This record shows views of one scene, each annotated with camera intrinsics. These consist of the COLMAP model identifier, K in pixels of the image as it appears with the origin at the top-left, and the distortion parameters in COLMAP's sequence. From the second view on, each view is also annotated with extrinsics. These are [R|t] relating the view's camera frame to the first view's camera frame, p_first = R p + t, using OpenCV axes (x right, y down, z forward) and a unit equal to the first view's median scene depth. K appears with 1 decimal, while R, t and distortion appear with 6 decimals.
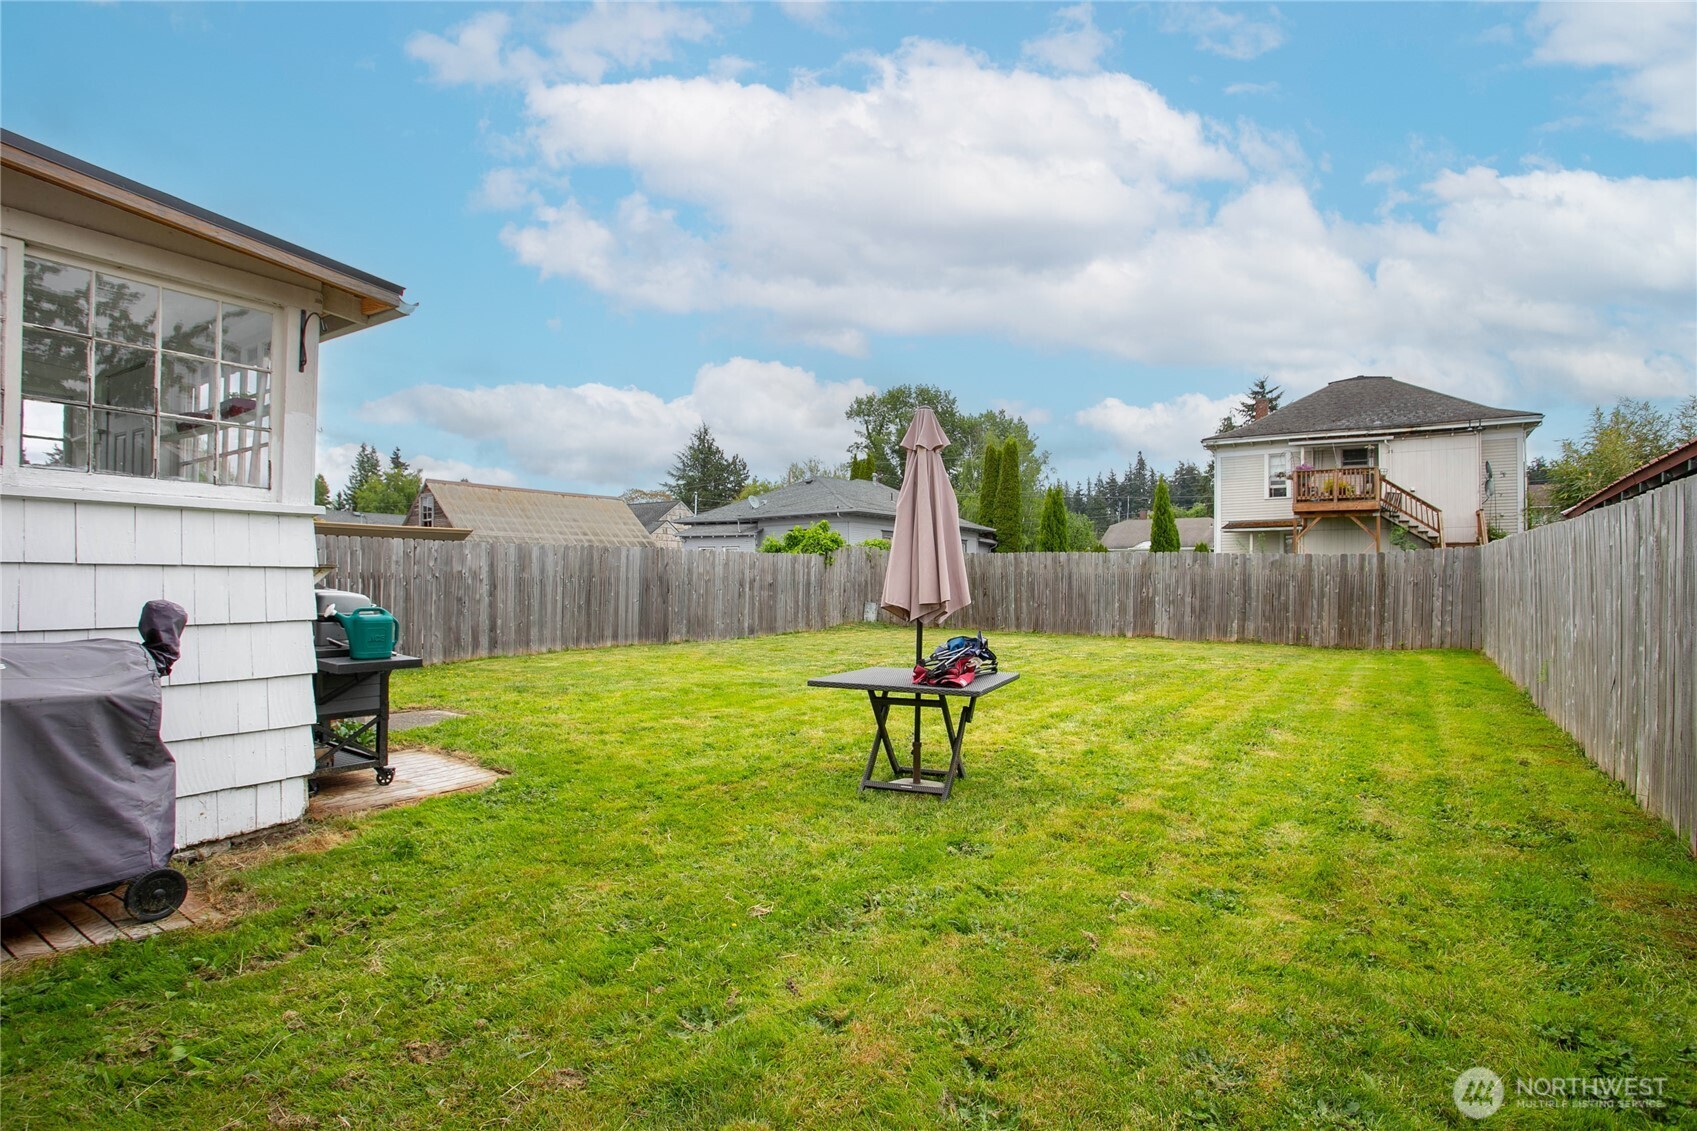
lens RADIAL K [[903.0, 0, 846.9], [0, 903.0, 570.1], [0, 0, 1]] dist [0.003135, 0.001595]
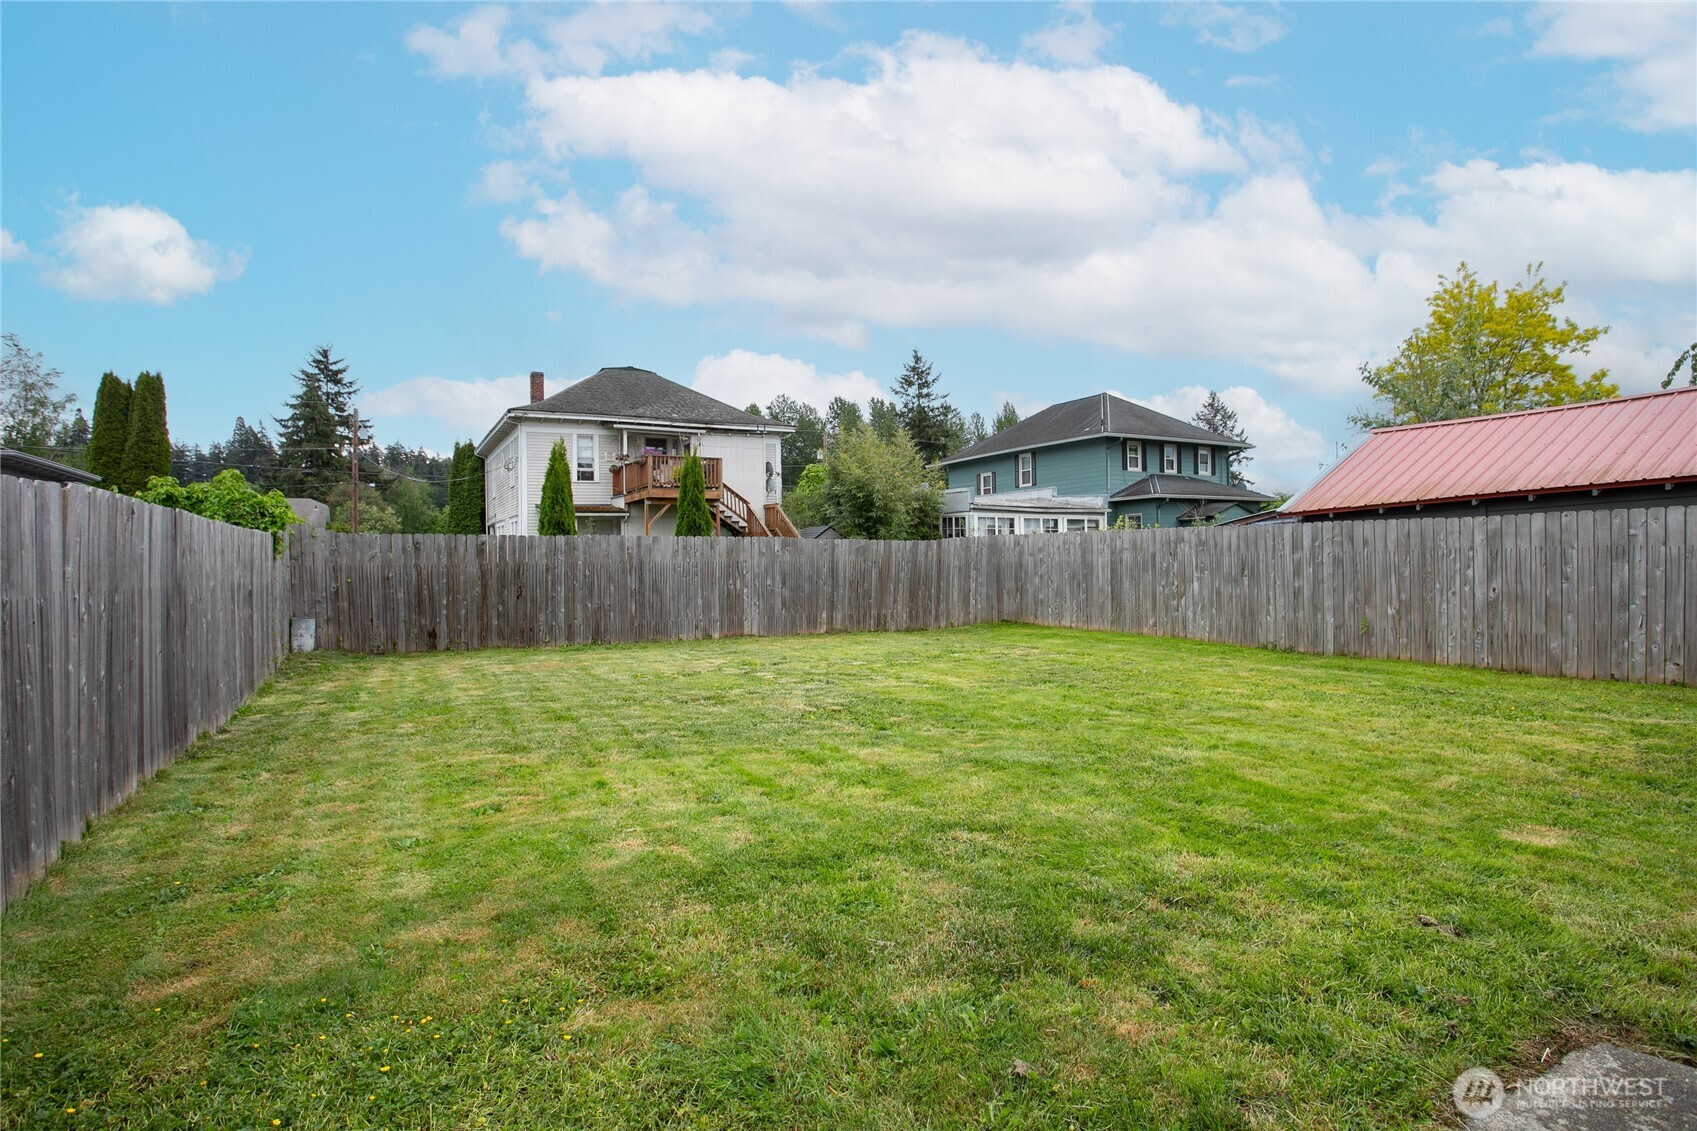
lens RADIAL K [[903.0, 0, 861.0], [0, 903.0, 560.3], [0, 0, 1]] dist [0.003135, 0.001595]
pose [[0.487586, -0.010538, 0.873011, -0.354730], [0.009120, 0.999934, 0.006977, -0.002483], [-0.873027, 0.004560, 0.487650, 0.488063]]
